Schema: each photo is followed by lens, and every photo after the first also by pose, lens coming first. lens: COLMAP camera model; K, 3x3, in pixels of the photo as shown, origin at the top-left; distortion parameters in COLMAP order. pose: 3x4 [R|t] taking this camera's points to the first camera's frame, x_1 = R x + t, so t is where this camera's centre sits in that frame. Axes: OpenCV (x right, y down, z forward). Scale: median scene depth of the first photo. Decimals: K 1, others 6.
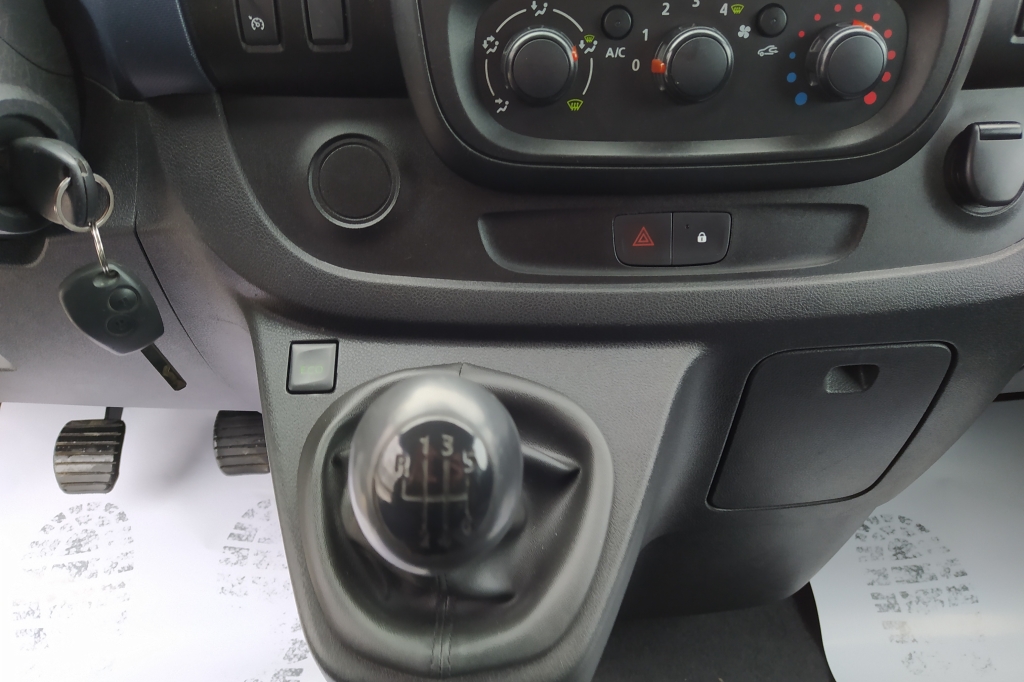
lens RADIAL K [[766.0, 0, 512.0], [0, 766.0, 341.0], [0, 0, 1]] dist [0.090798, -0.153120]
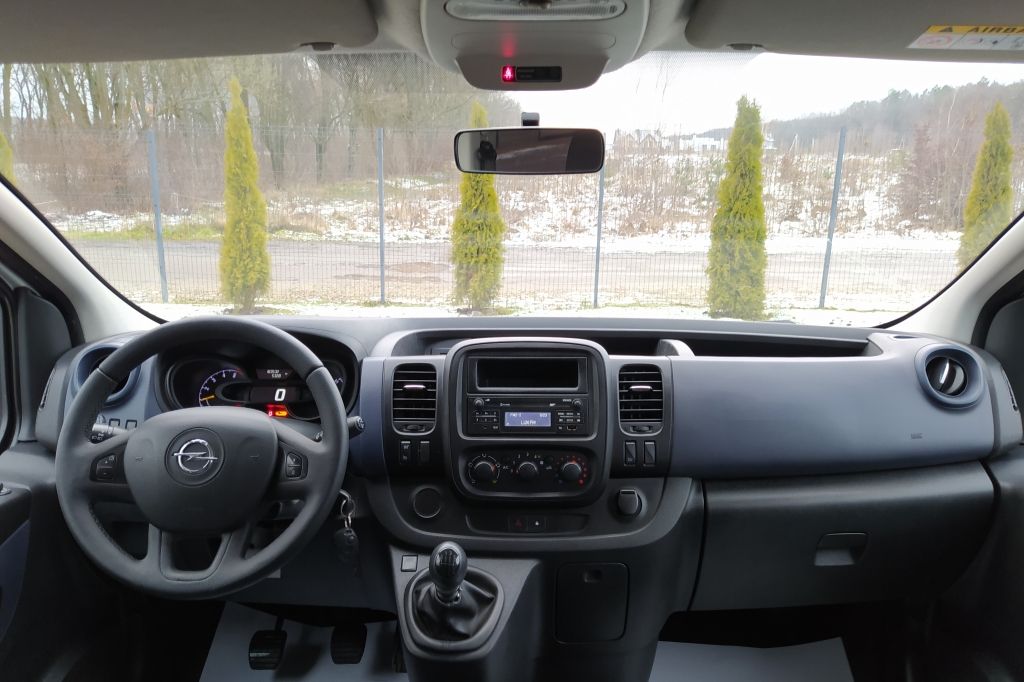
lens RADIAL K [[766.0, 0, 512.0], [0, 766.0, 341.0], [0, 0, 1]] dist [0.090798, -0.153120]
pose [[0.999317, 0.011104, -0.035232, 0.273059], [-0.024732, 0.909554, -0.414850, 0.540440], [0.027439, 0.415438, 0.909208, -2.361382]]
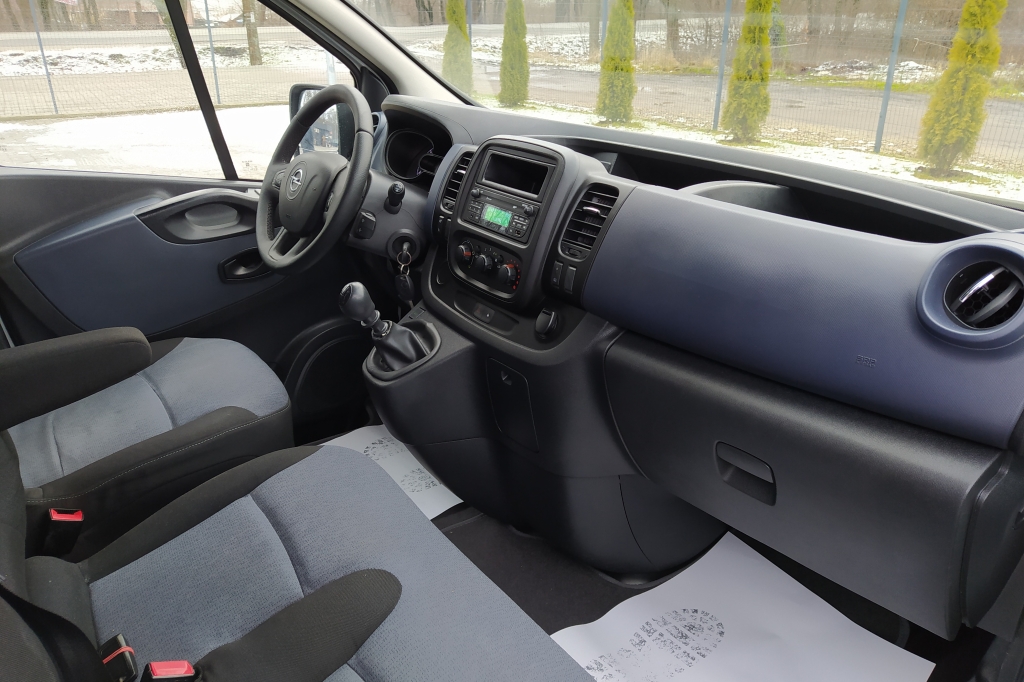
lens RADIAL K [[781.7, 0, 512.0], [0, 781.7, 341.0], [0, 0, 1]] dist [-0.008407, -0.006366]
pose [[0.525717, 0.318352, -0.788843, 3.281133], [-0.505192, 0.862929, 0.011569, -0.144960], [0.684399, 0.392435, 0.614486, -1.039910]]
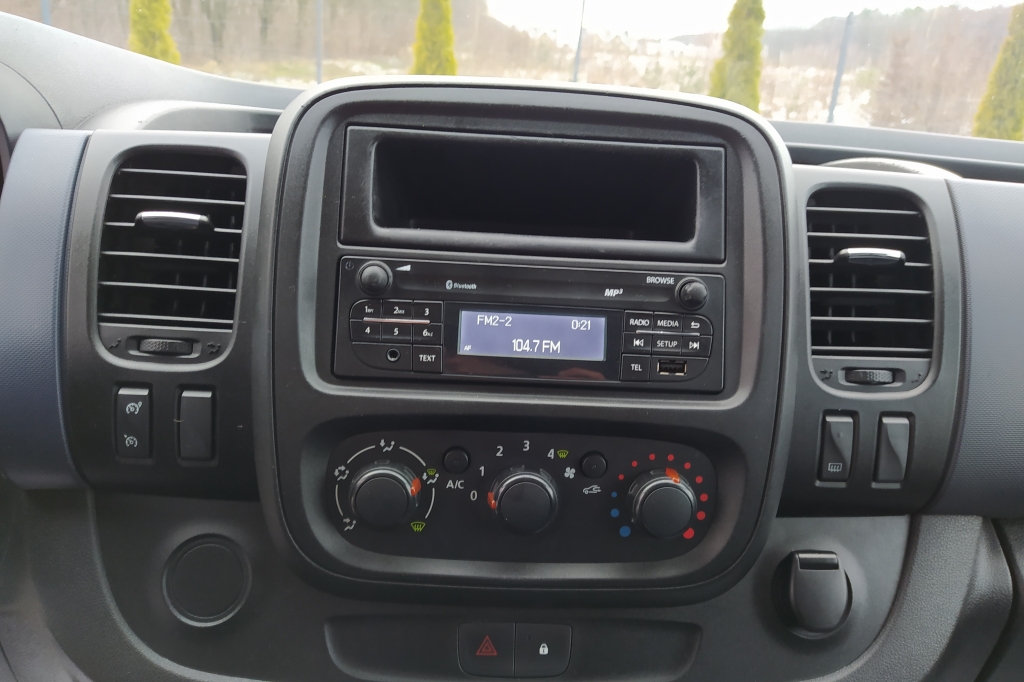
lens RADIAL K [[766.0, 0, 512.0], [0, 766.0, 341.0], [0, 0, 1]] dist [0.090798, -0.153120]
pose [[0.998033, 0.054899, 0.030279, 0.166639], [-0.043218, 0.952303, -0.302079, -0.233953], [-0.045419, 0.300176, 0.952802, -0.111860]]
